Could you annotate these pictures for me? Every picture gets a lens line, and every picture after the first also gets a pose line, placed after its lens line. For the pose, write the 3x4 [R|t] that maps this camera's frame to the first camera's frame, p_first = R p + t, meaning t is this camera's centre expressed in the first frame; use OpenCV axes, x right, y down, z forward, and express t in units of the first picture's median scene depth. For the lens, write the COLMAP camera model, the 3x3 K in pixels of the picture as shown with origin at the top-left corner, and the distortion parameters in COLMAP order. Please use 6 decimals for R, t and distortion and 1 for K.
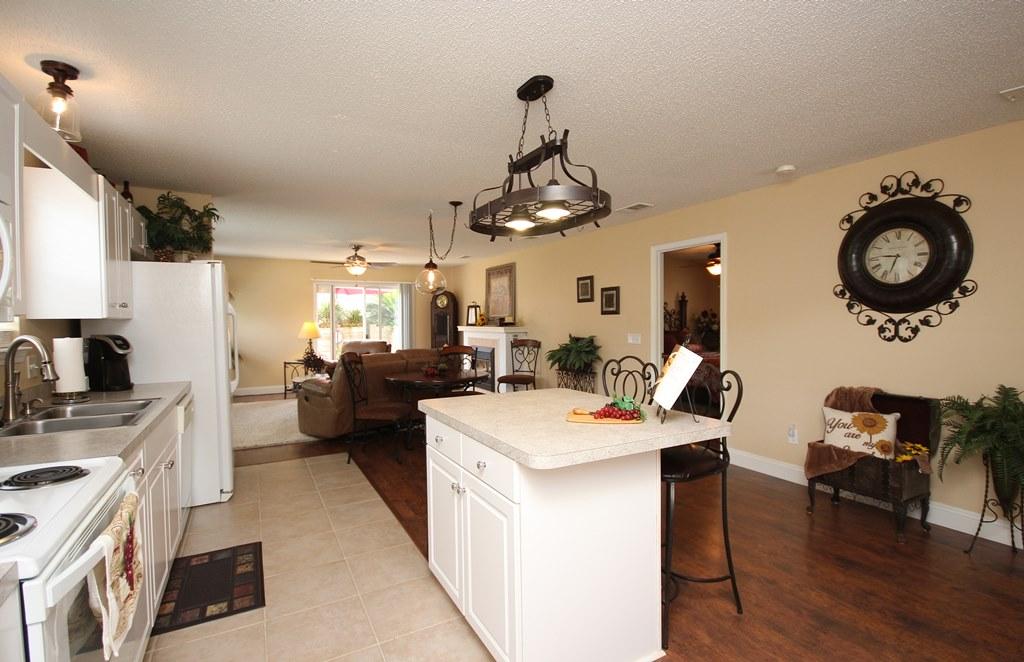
lens RADIAL K [[482.9, 0, 512.0], [0, 482.9, 331.0], [0, 0, 1]] dist [0.032846, 0.000252]
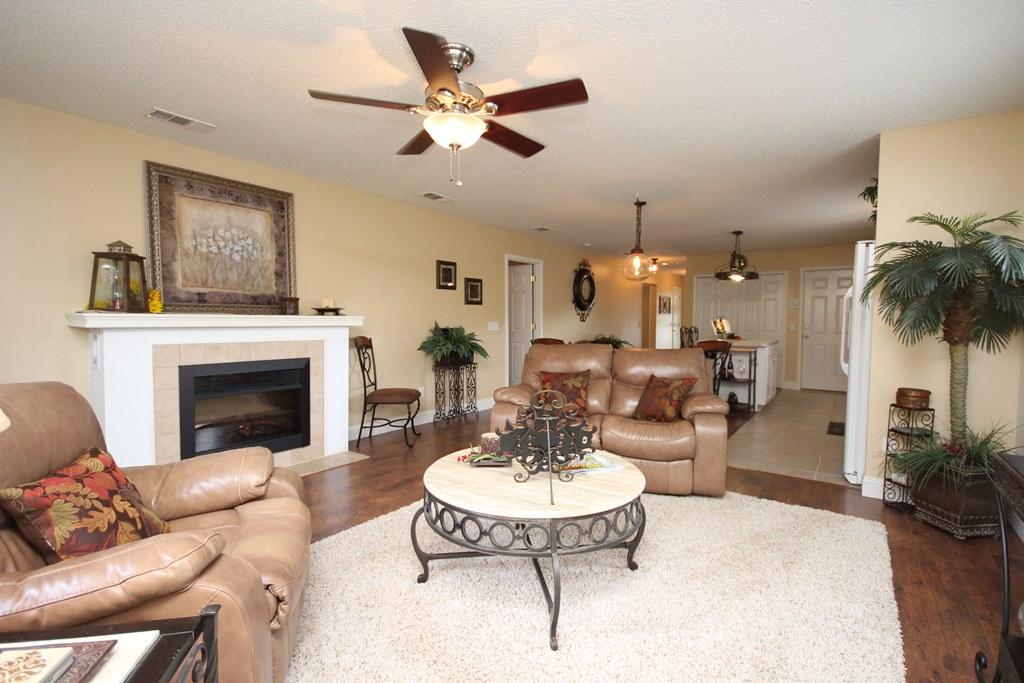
lens RADIAL K [[488.9, 0, 512.0], [0, 488.9, 341.5], [0, 0, 1]] dist [0.026120, 0.000048]
pose [[-0.421868, -0.028933, 0.906195, -0.795692], [0.025402, 0.998721, 0.043713, 0.001858], [-0.906301, 0.041460, -0.420594, 1.370329]]
